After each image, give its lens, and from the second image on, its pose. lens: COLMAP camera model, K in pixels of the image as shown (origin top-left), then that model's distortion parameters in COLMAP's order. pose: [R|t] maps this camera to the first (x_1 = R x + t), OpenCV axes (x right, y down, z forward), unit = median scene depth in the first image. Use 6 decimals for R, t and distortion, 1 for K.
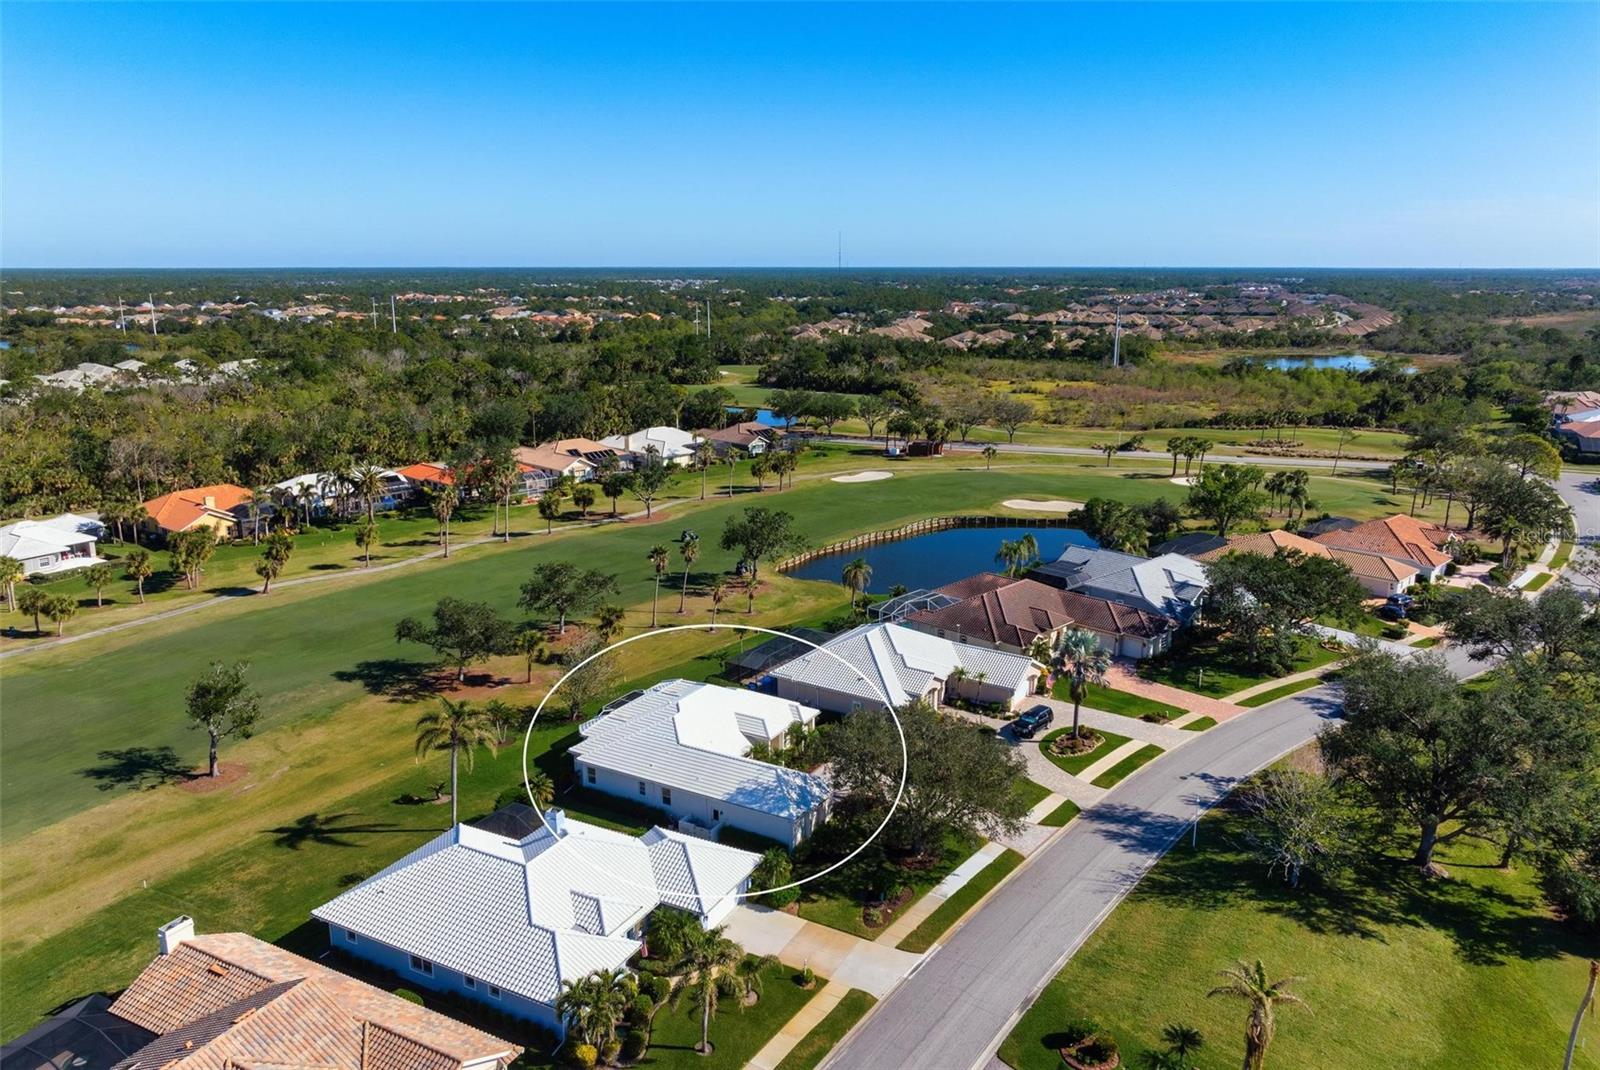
lens RADIAL K [[1123.9, 0, 799.6], [0, 1123.9, 482.1], [0, 0, 1]] dist [-0.003223, 0.006258]
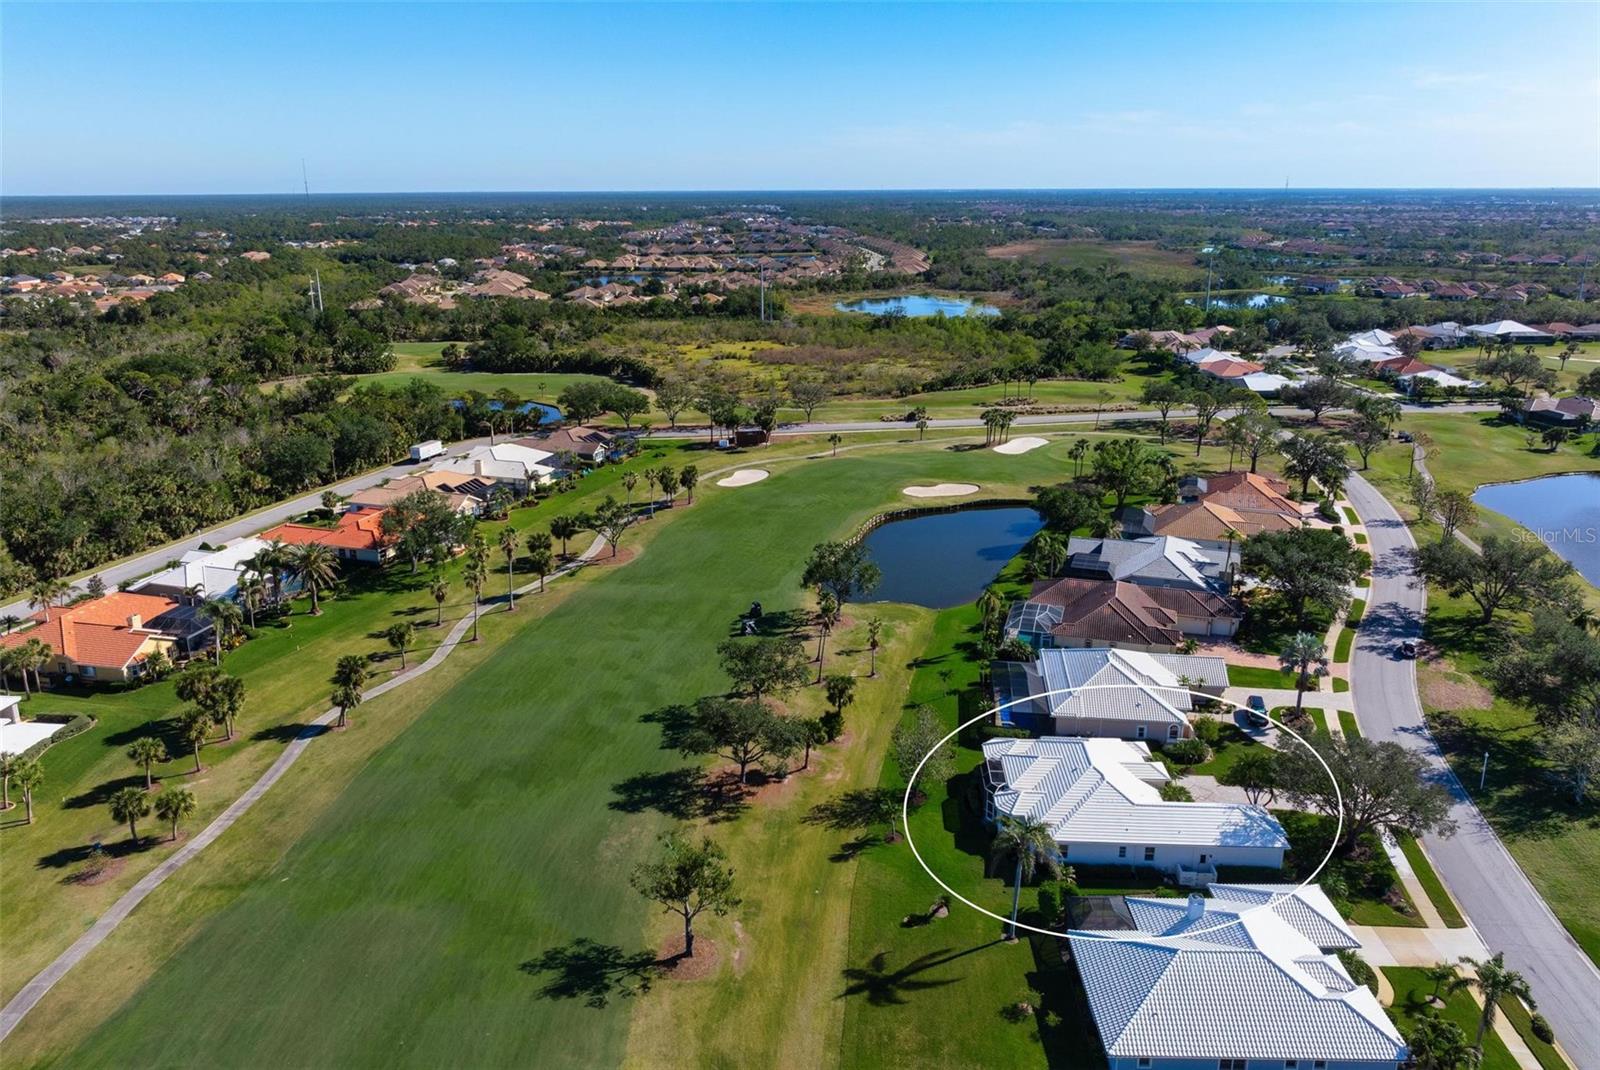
lens RADIAL K [[1120.4, 0, 800.0], [0, 1120.4, 482.7], [0, 0, 1]] dist [0.012103, -0.017999]
pose [[0.896078, -0.117681, 0.428014, -0.762689], [0.089393, 0.992304, 0.085681, -0.189462], [-0.434803, -0.038515, 0.899702, 0.137607]]
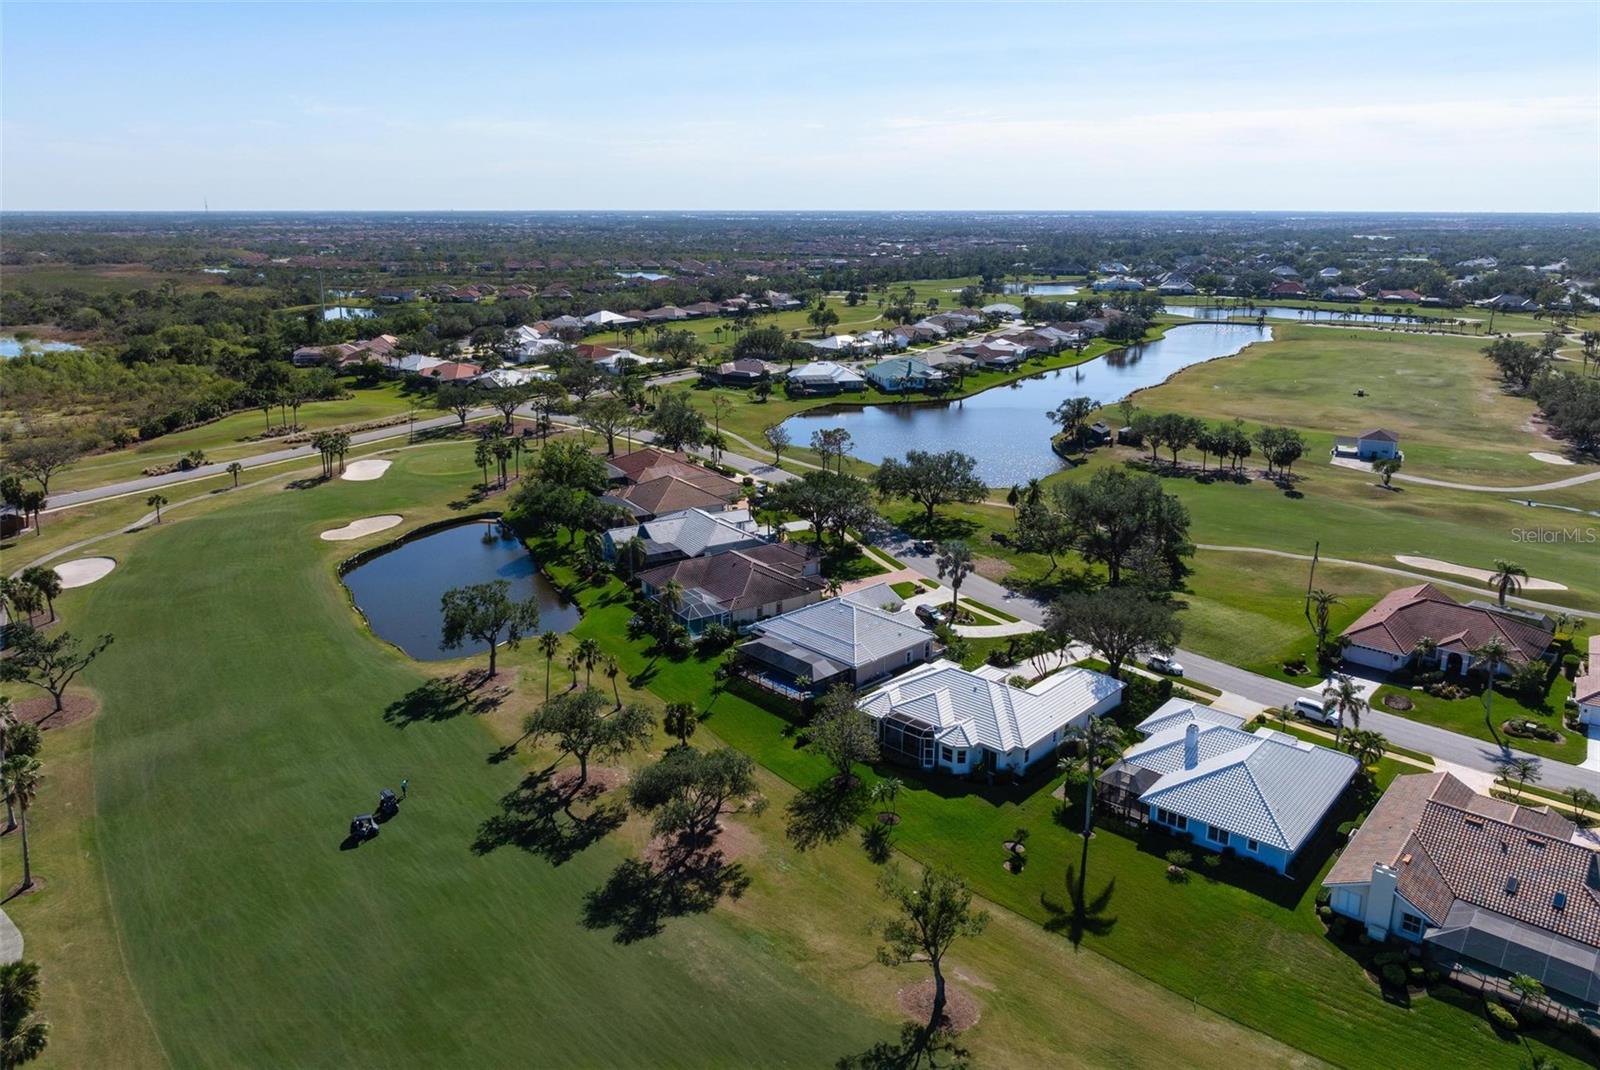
lens RADIAL K [[1120.4, 0, 800.0], [0, 1120.4, 482.7], [0, 0, 1]] dist [0.012103, -0.017999]
pose [[0.223598, -0.232274, 0.946601, -1.178638], [0.184481, 0.963720, 0.192898, -0.263202], [-0.957064, 0.131498, 0.258336, 0.810468]]
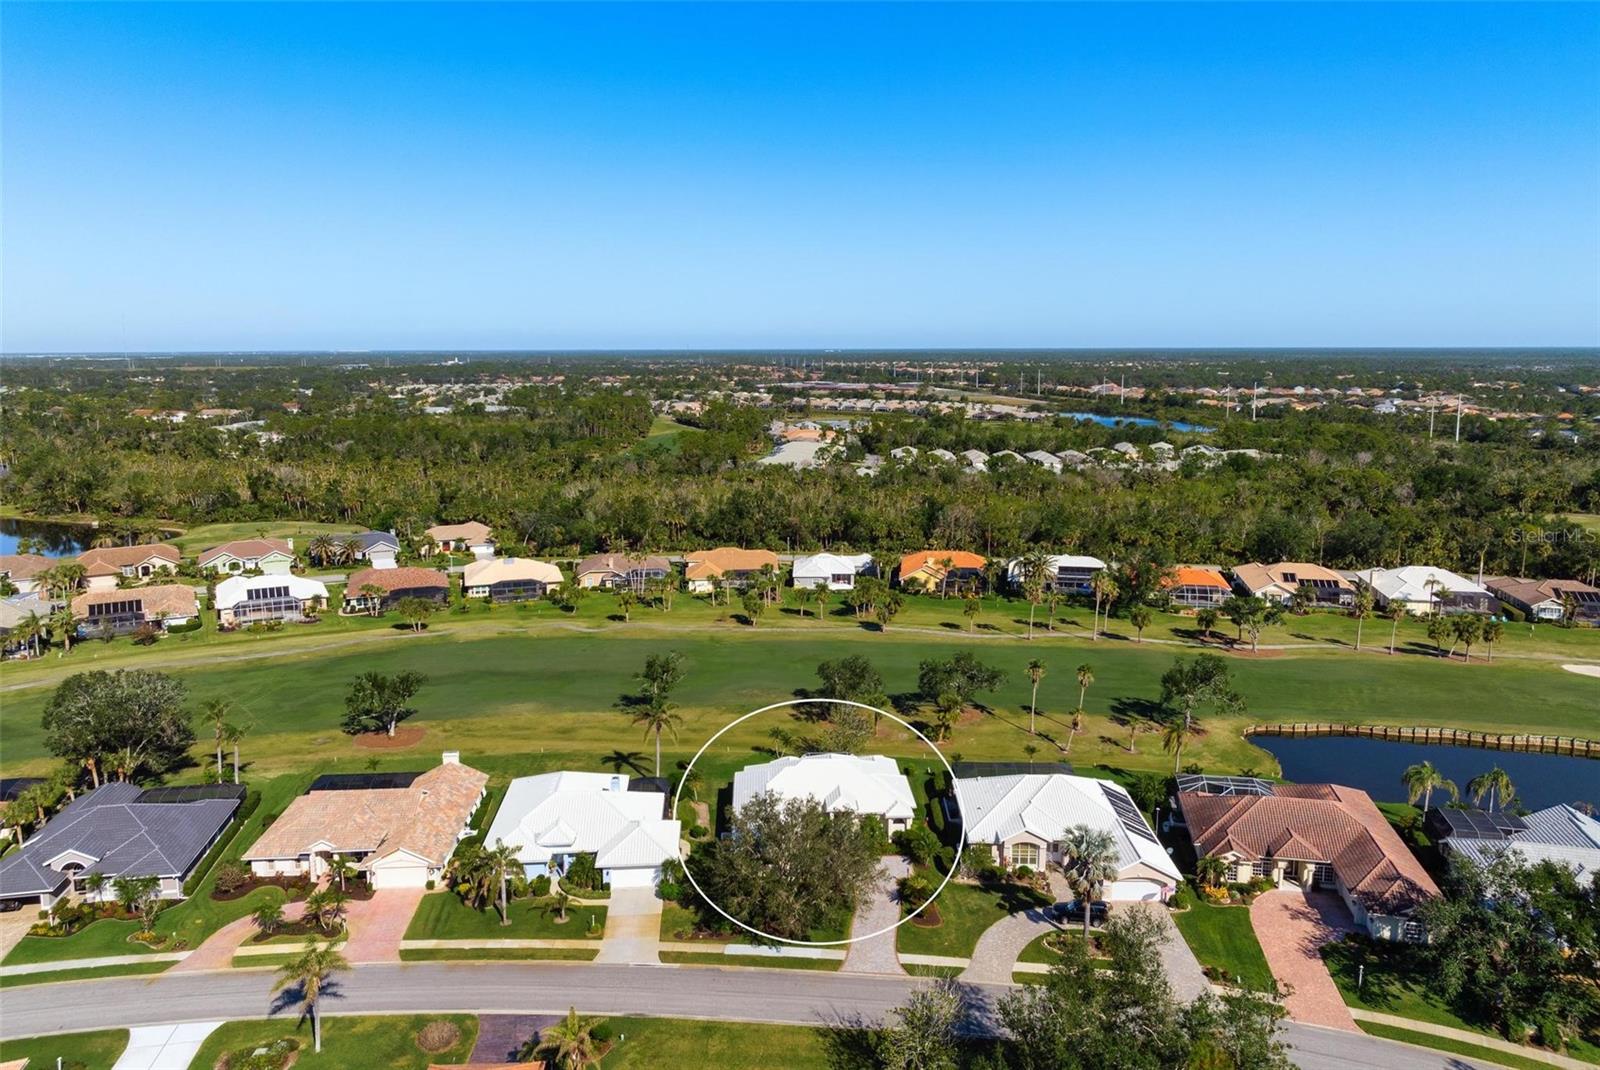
lens RADIAL K [[1121.7, 0, 799.3], [0, 1121.7, 501.8], [0, 0, 1]] dist [0.007244, 0.000645]
pose [[0.530023, 0.115018, -0.840146, 0.886945], [-0.157381, 0.986888, 0.035820, -0.133945], [0.833251, 0.113237, 0.541175, 0.256527]]
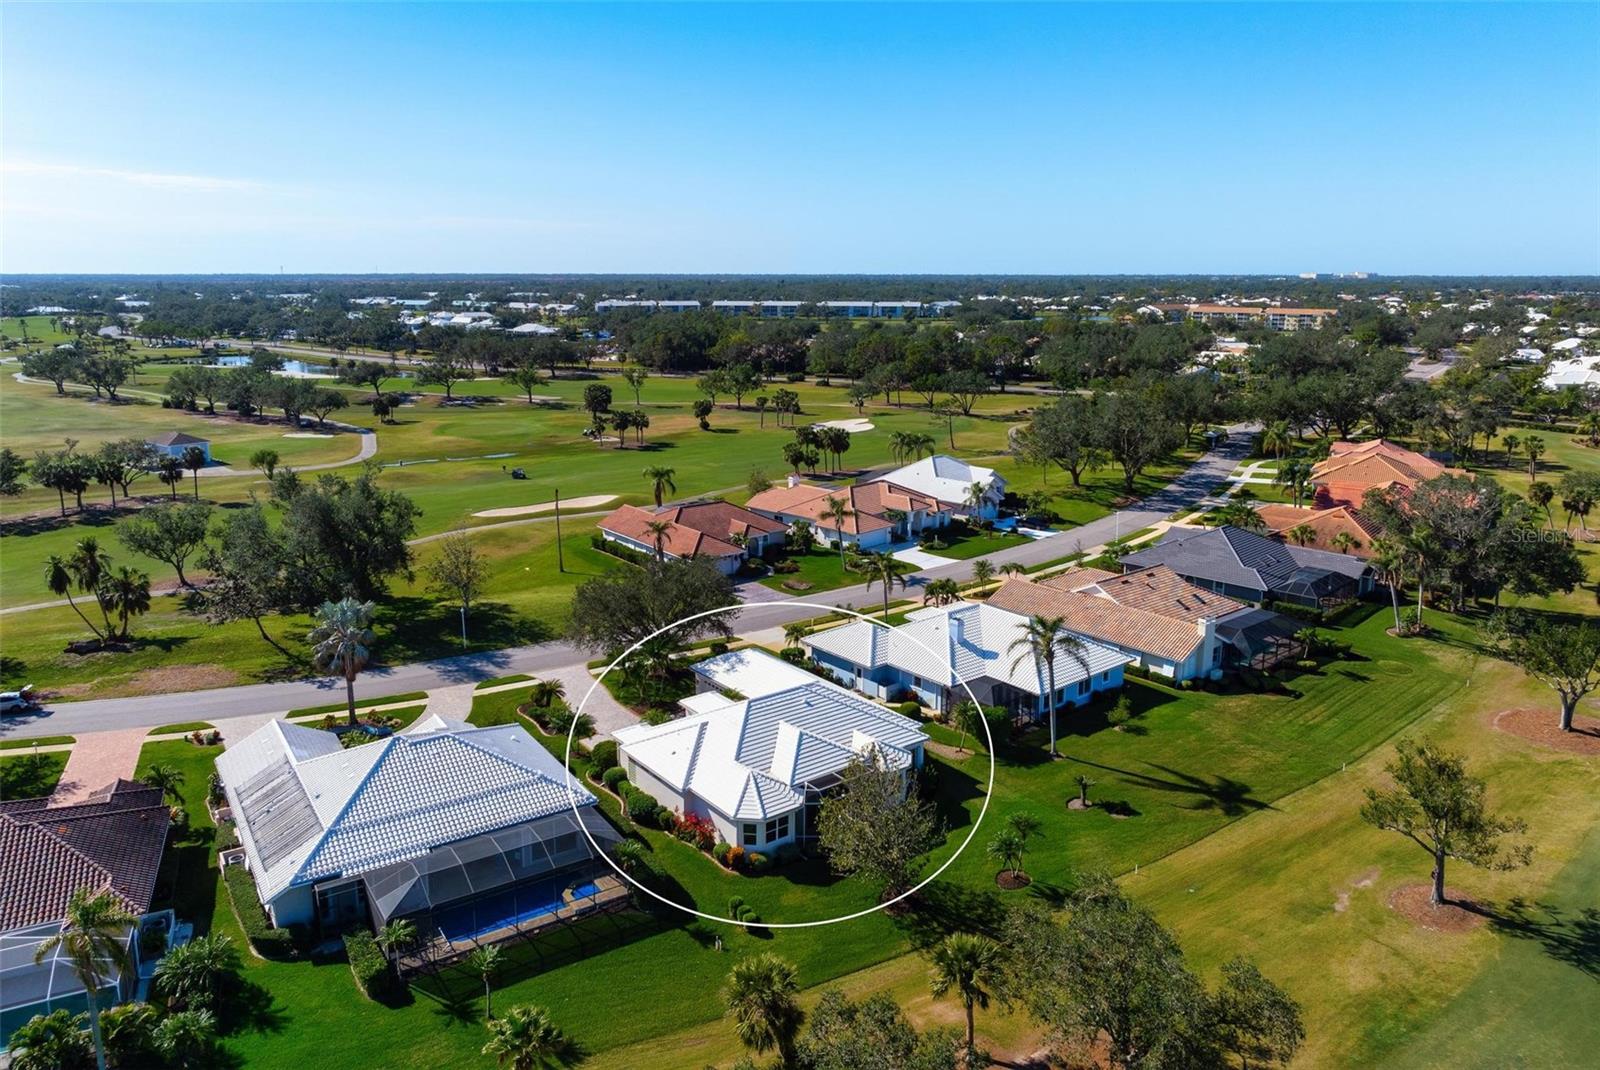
lens RADIAL K [[1115.3, 0, 800.1], [0, 1115.3, 481.4], [0, 0, 1]] dist [0.001784, 0.003358]
pose [[-0.921880, -0.071729, 0.380778, -0.391918], [0.074299, 0.931756, 0.355402, -0.229766], [-0.380285, 0.355930, -0.853638, 1.570575]]
